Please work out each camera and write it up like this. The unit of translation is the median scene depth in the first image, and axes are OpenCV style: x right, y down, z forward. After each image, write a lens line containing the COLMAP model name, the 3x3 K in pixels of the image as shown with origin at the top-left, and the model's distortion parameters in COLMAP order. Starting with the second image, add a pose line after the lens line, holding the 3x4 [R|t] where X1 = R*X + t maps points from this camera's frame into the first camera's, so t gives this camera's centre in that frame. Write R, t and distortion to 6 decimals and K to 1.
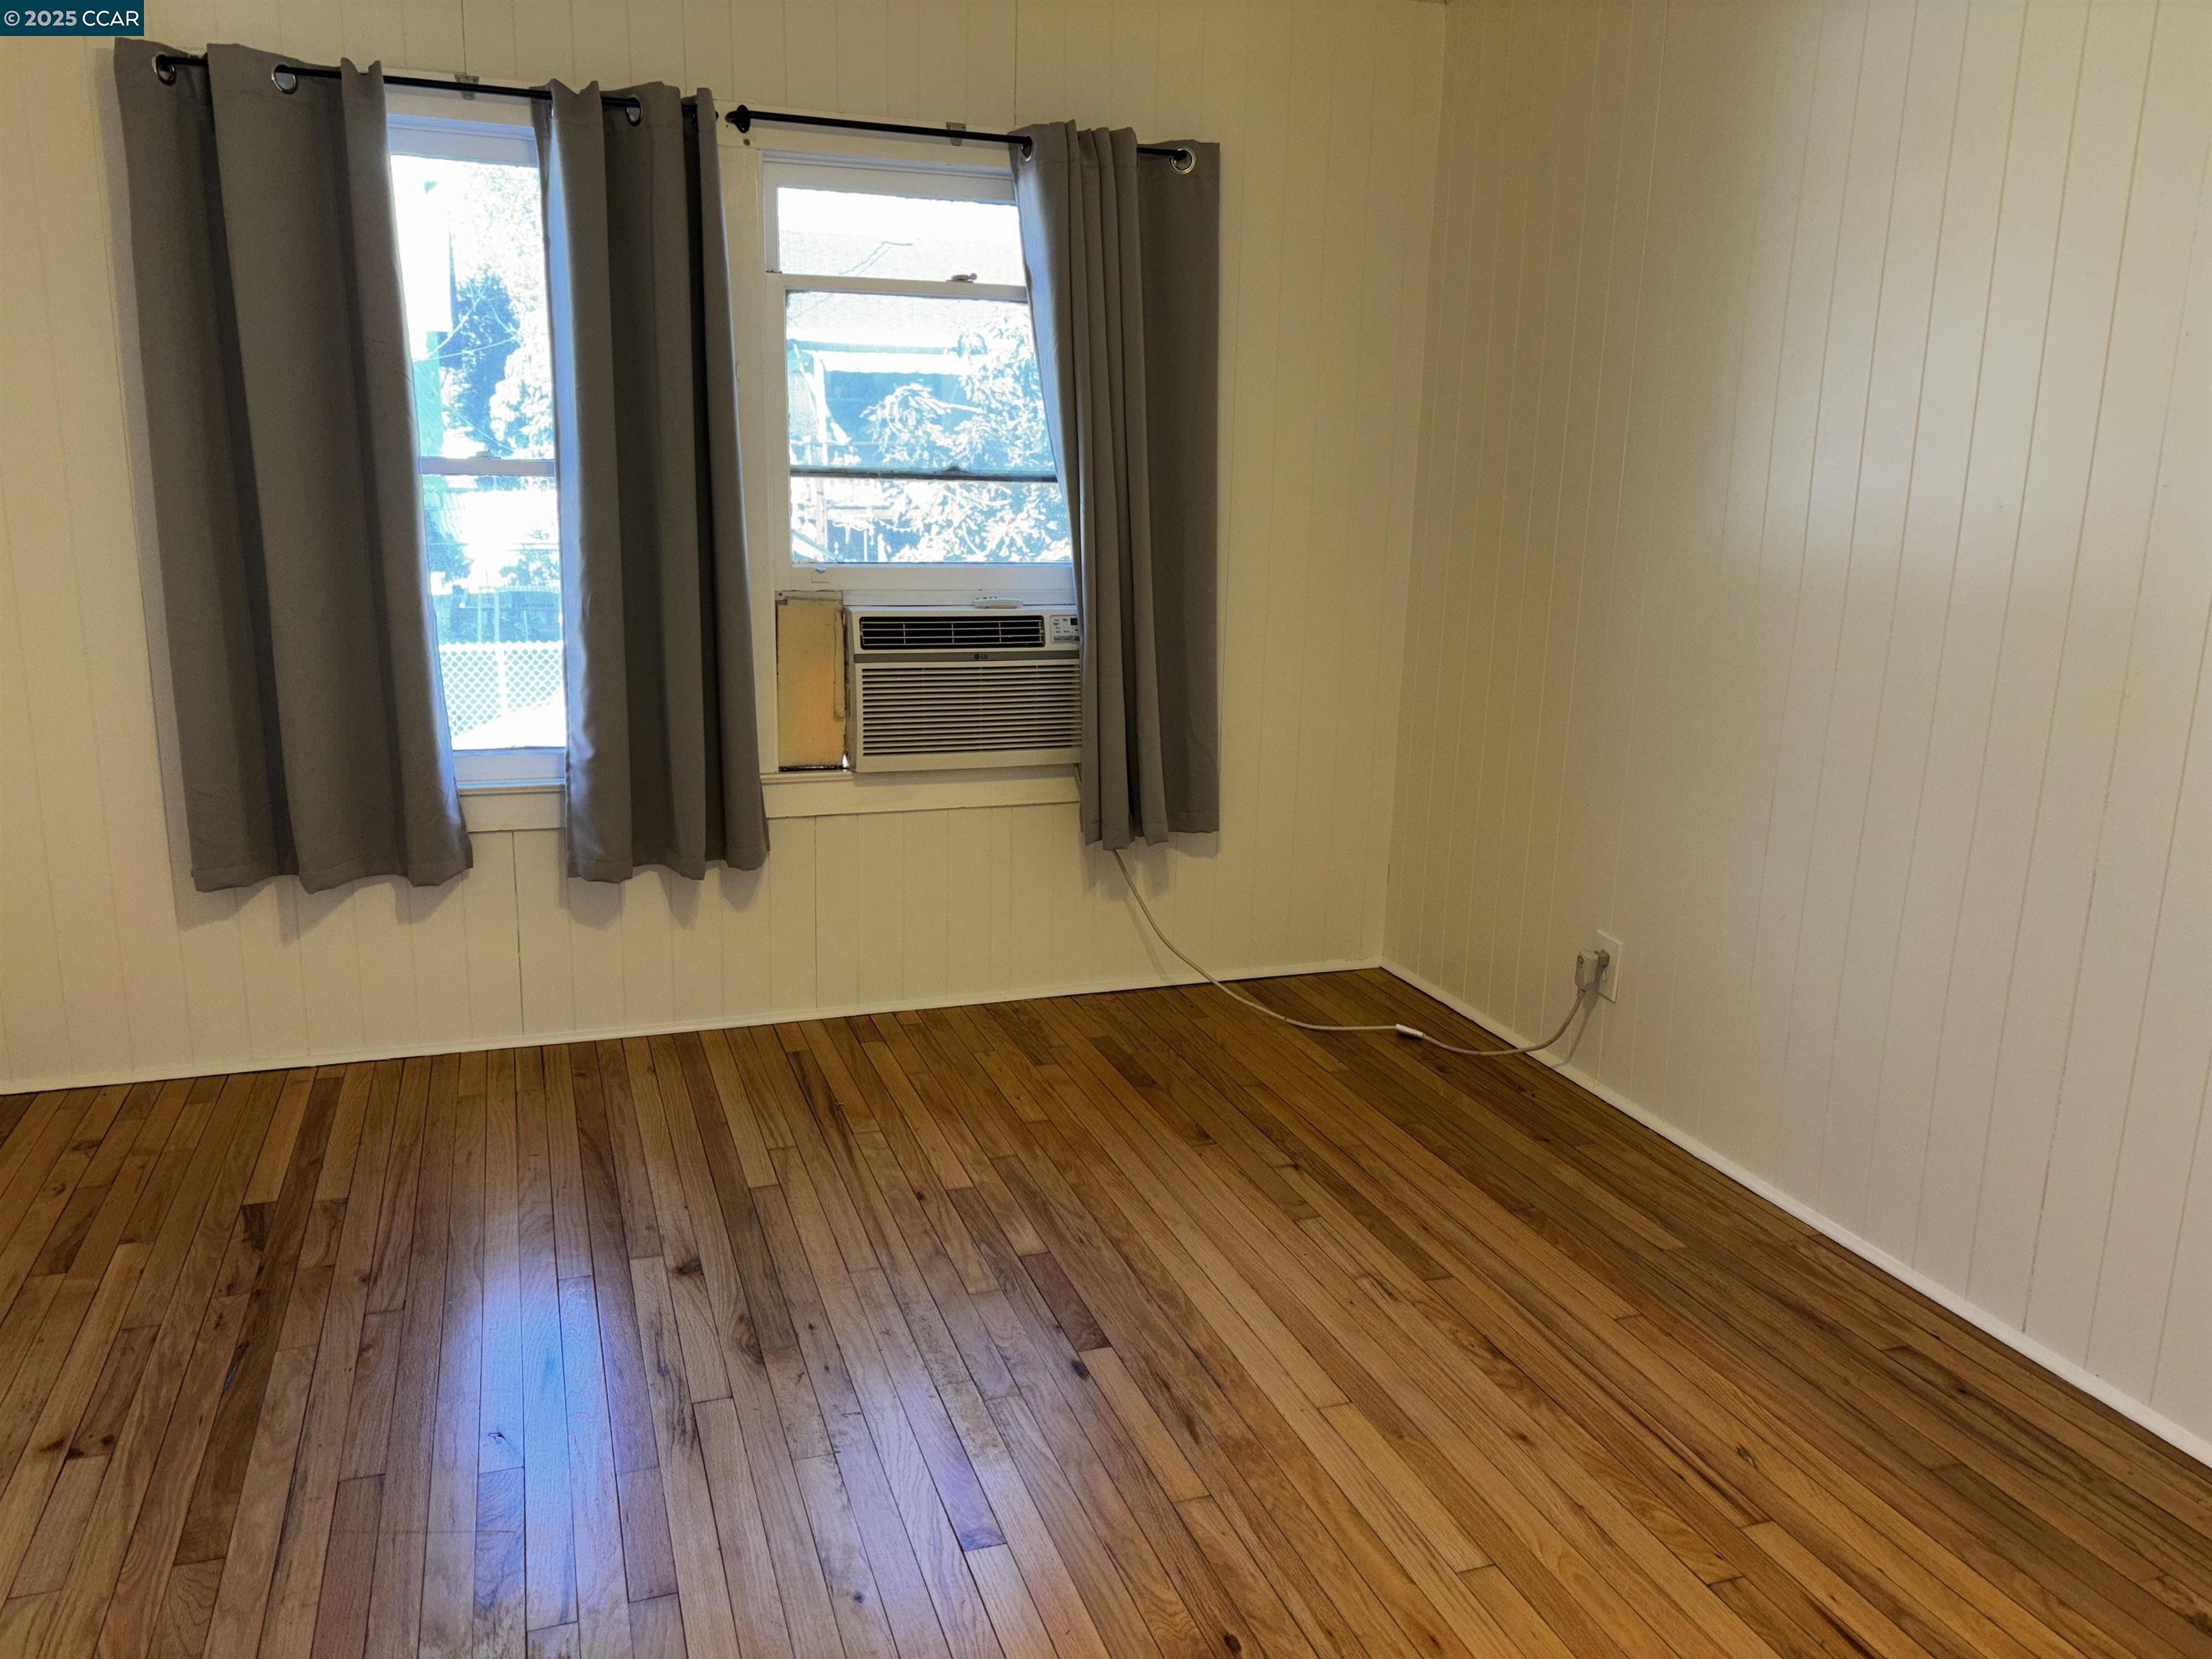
lens RADIAL K [[1690.2, 0, 1102.2], [0, 1690.2, 823.4], [0, 0, 1]] dist [0.054293, -0.001176]
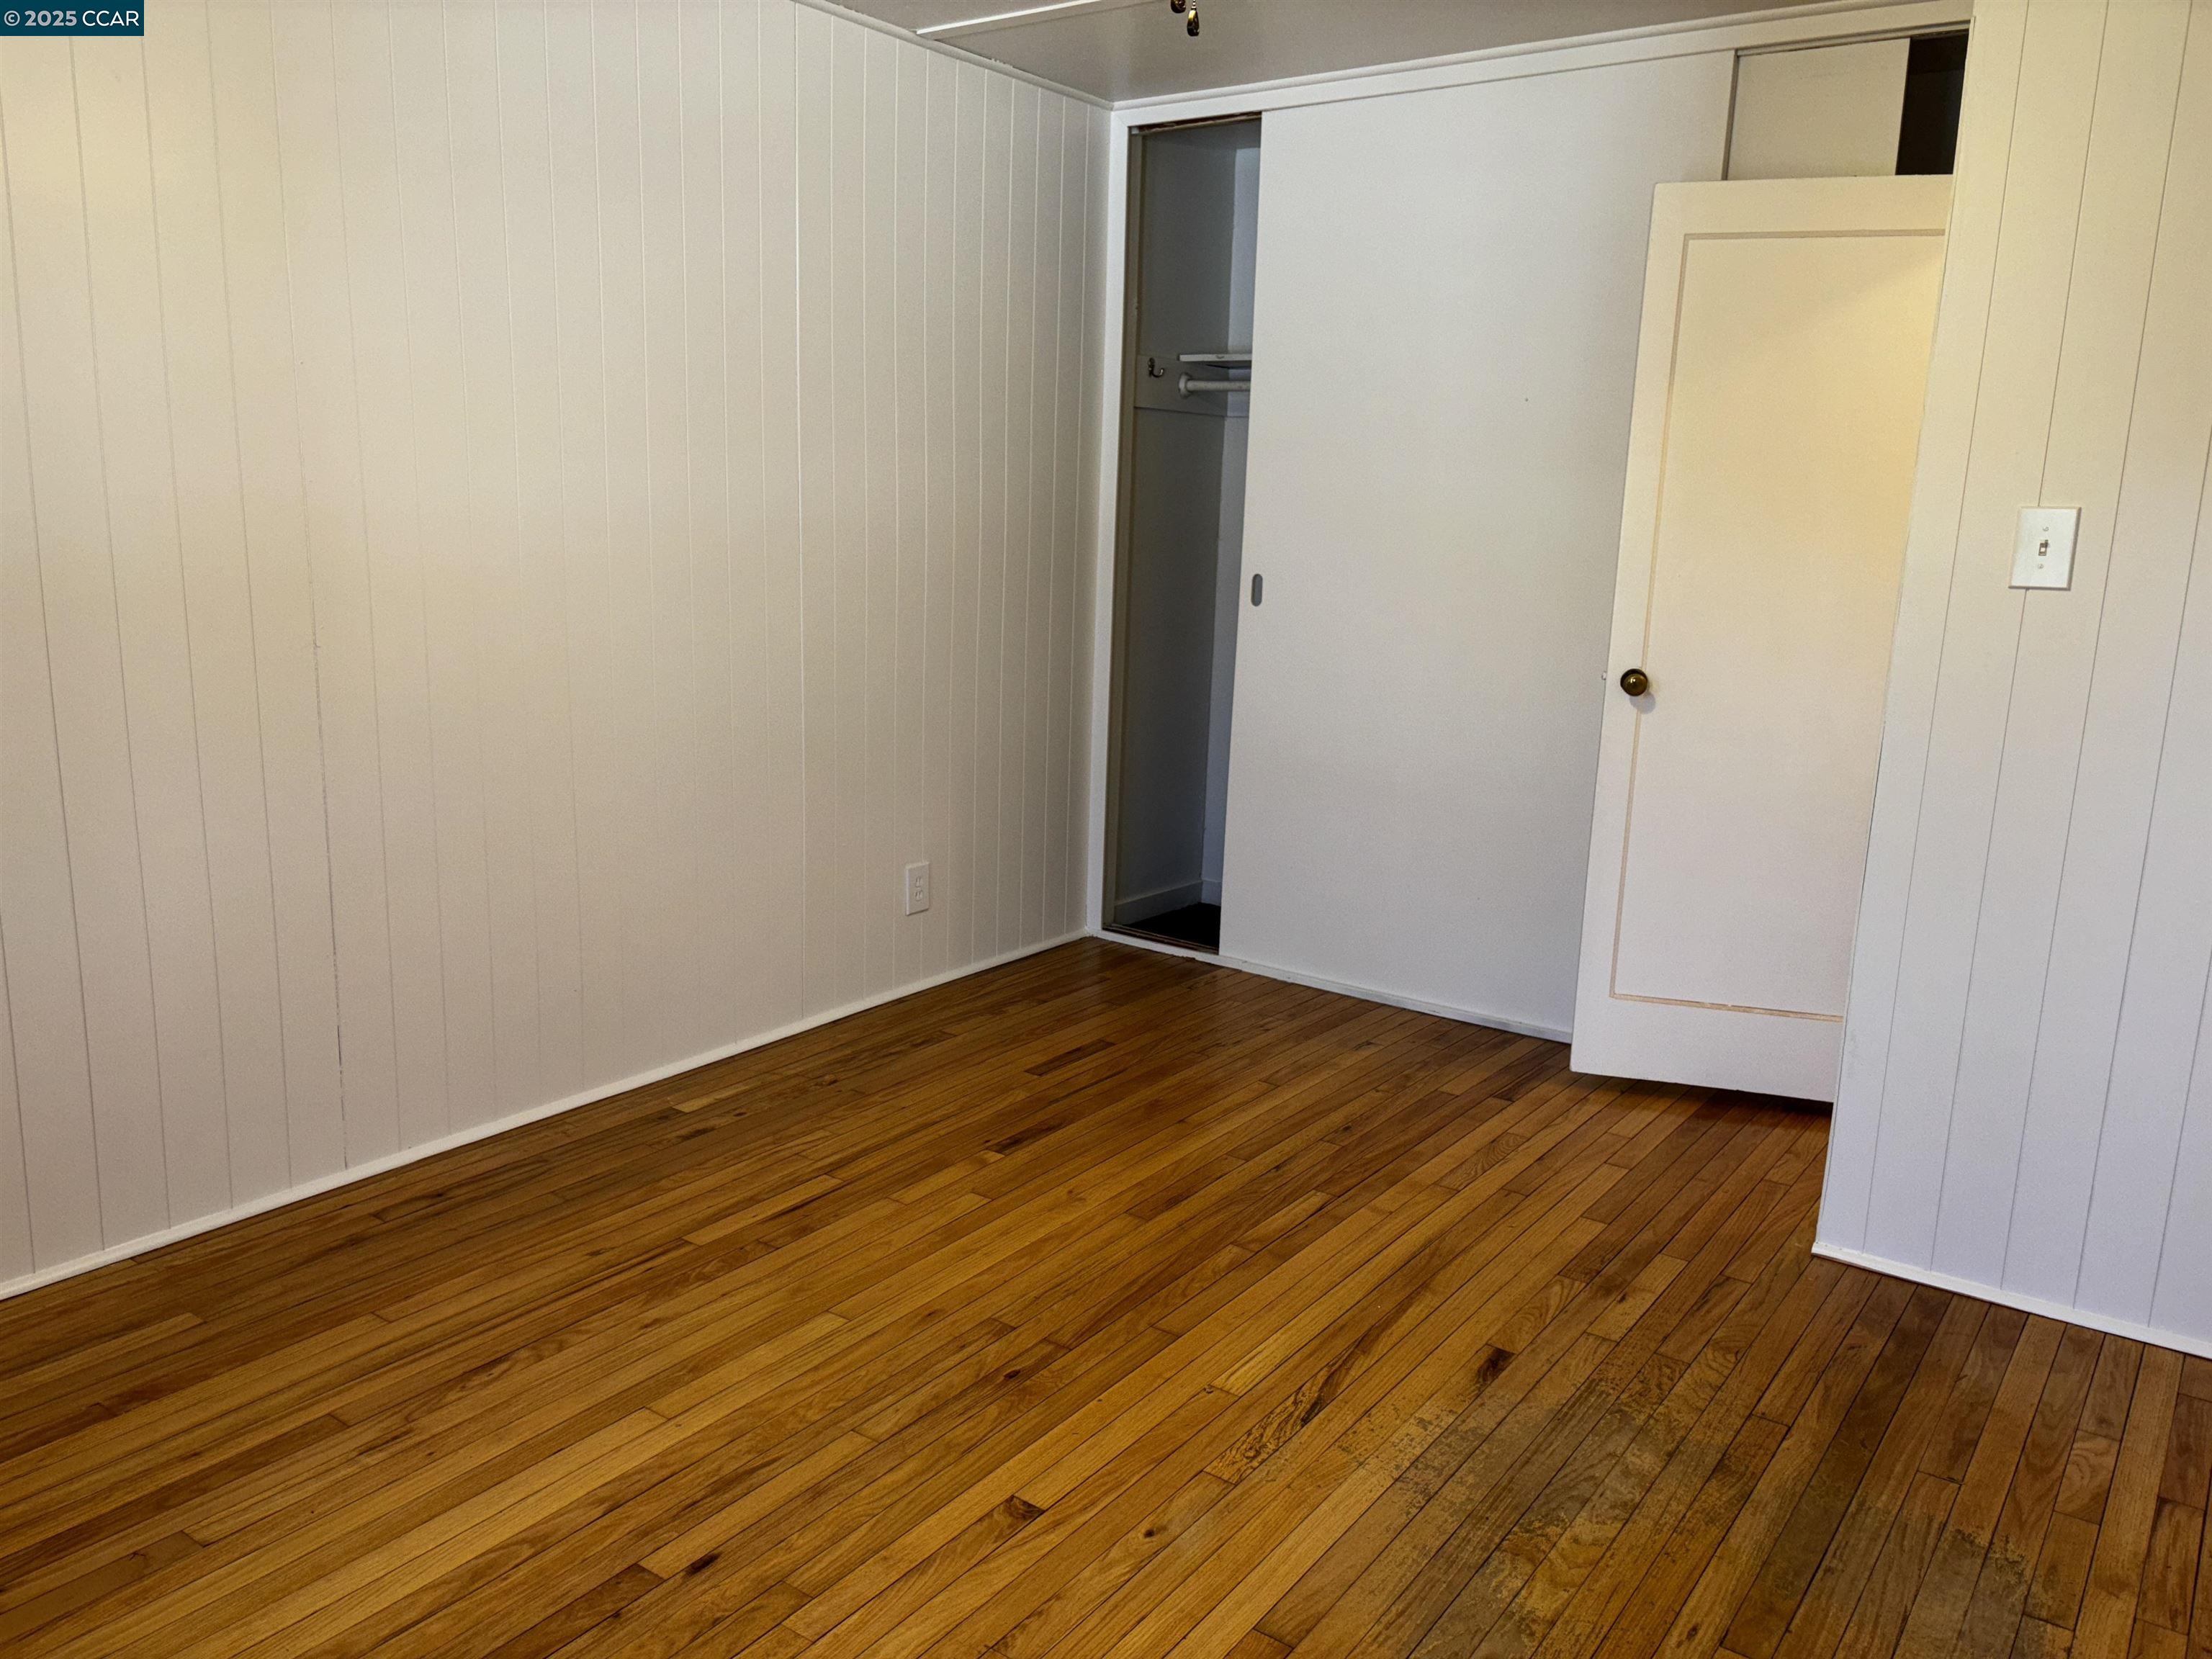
lens RADIAL K [[1690.2, 0, 1101.0], [0, 1690.2, 826.4], [0, 0, 1]] dist [0.054293, -0.001176]
pose [[-0.567662, -0.197070, 0.799327, -0.723175], [0.146222, 0.931354, 0.333464, -0.269447], [-0.810172, 0.306174, -0.499878, 1.140162]]
